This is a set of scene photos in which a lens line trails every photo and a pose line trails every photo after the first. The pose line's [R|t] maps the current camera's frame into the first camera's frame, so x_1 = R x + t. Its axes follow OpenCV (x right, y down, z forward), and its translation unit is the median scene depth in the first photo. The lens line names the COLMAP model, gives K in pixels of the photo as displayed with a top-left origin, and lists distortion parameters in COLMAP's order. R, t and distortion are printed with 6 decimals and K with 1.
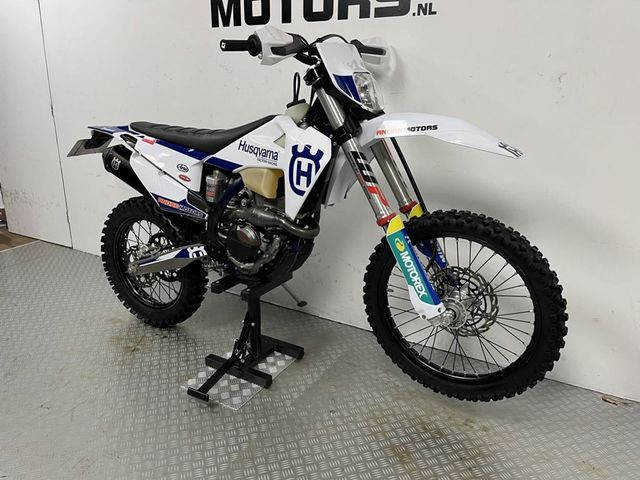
lens RADIAL K [[474.0, 0, 320.0], [0, 474.0, 240.0], [0, 0, 1]] dist [0.069892, -0.121696]
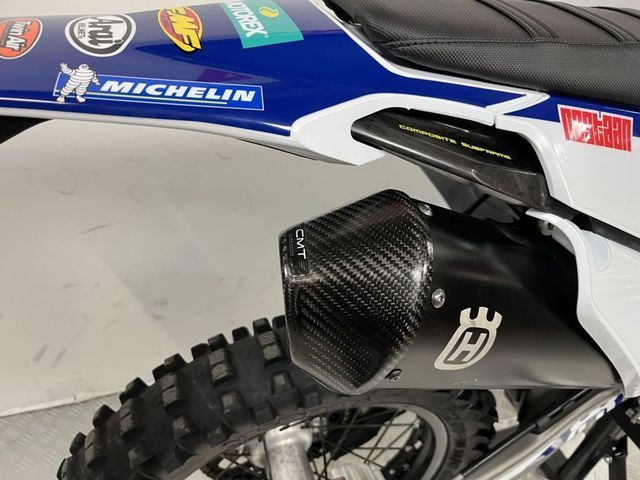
lens RADIAL K [[474.0, 0, 320.0], [0, 474.0, 240.0], [0, 0, 1]] dist [0.069892, -0.121696]
pose [[0.648644, -0.438395, 0.622150, -0.572859], [0.142170, 0.872848, 0.466824, -0.280715], [-0.747696, -0.214351, 0.628494, 1.012342]]
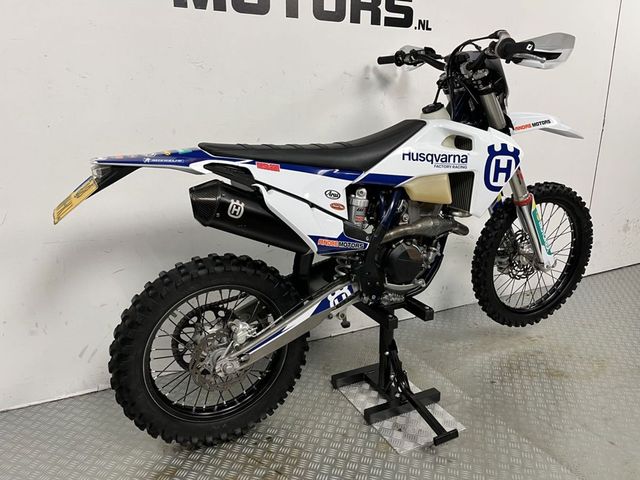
lens RADIAL K [[474.0, 0, 320.0], [0, 474.0, 240.0], [0, 0, 1]] dist [0.069892, -0.121696]
pose [[0.554608, -0.239224, 0.796983, -0.943994], [0.252584, 0.960991, 0.112684, -0.173774], [-0.792850, 0.138810, 0.593398, 0.574312]]
